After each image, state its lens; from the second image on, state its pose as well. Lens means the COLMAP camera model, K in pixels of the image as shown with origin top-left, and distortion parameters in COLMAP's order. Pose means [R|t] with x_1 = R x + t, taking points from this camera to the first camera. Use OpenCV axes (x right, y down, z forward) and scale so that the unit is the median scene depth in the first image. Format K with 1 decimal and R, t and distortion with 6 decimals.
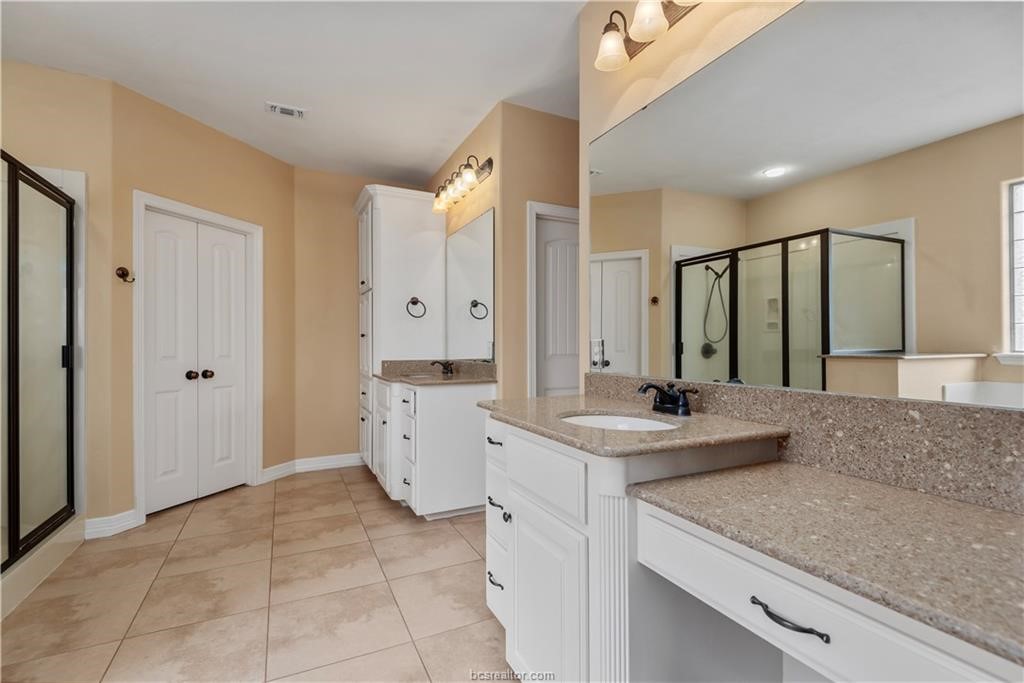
lens RADIAL K [[464.6, 0, 512.0], [0, 464.6, 341.5], [0, 0, 1]] dist [0.031906, -0.018919]
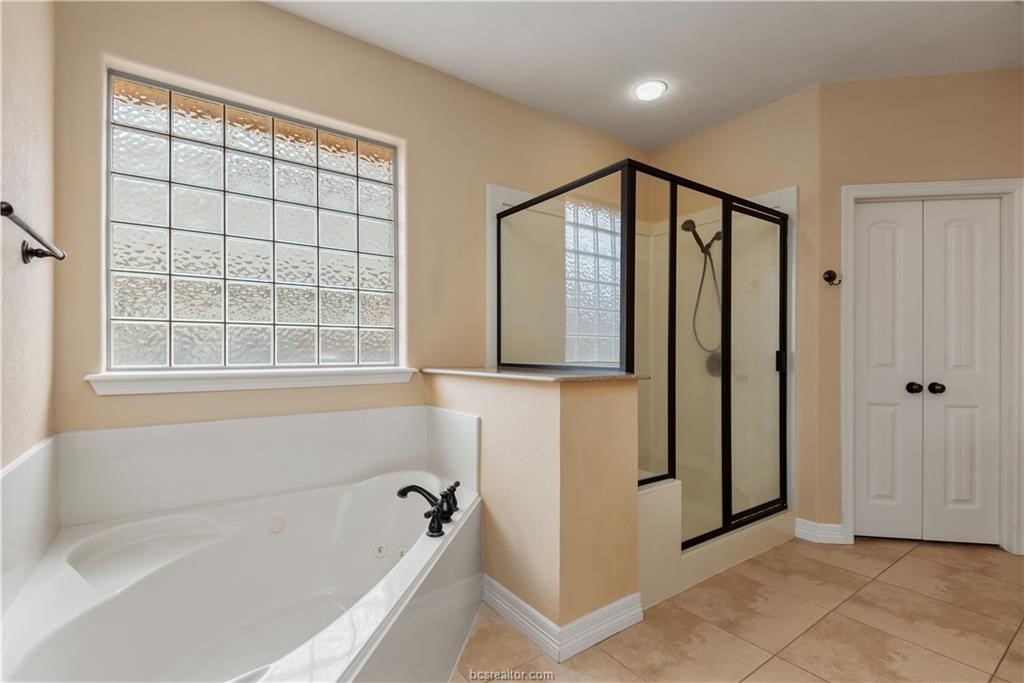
lens RADIAL K [[468.4, 0, 510.8], [0, 468.4, 350.8], [0, 0, 1]] dist [0.032136, -0.018568]
pose [[0.168694, 0.002127, -0.985666, 0.024375], [0.001337, 0.999996, 0.002387, 0.004683], [0.985668, -0.001720, 0.168690, 0.199342]]
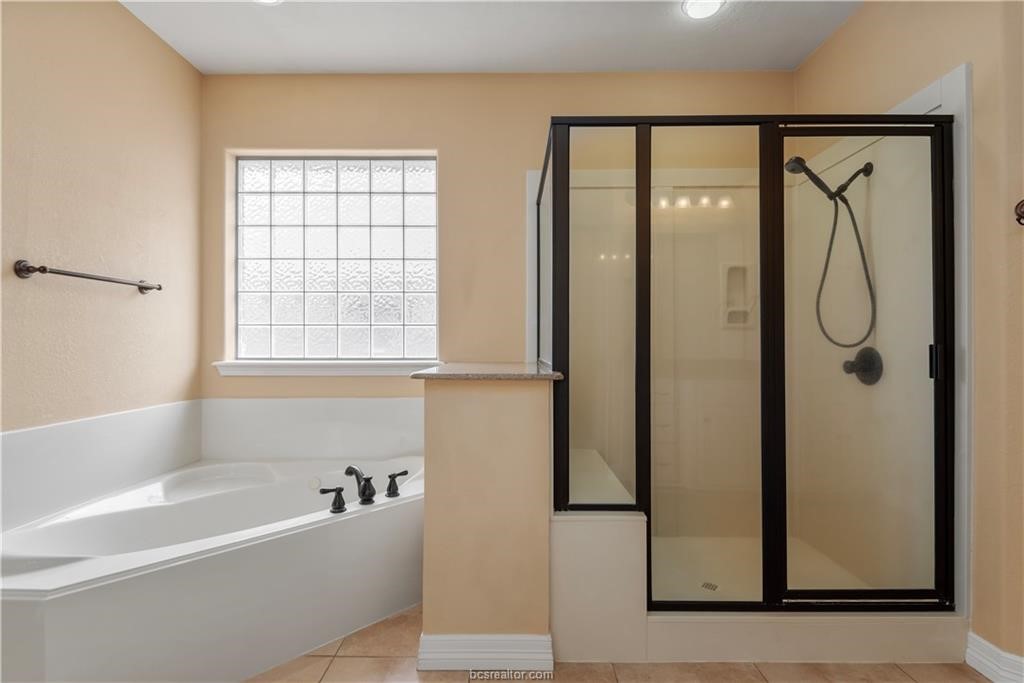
lens RADIAL K [[477.0, 0, 512.0], [0, 477.0, 341.5], [0, 0, 1]] dist [-0.001322, -0.000919]
pose [[-0.438718, -0.002269, -0.898622, -0.092922], [0.005712, 0.999970, -0.005314, 0.004195], [0.898607, -0.007464, -0.438692, 0.747246]]
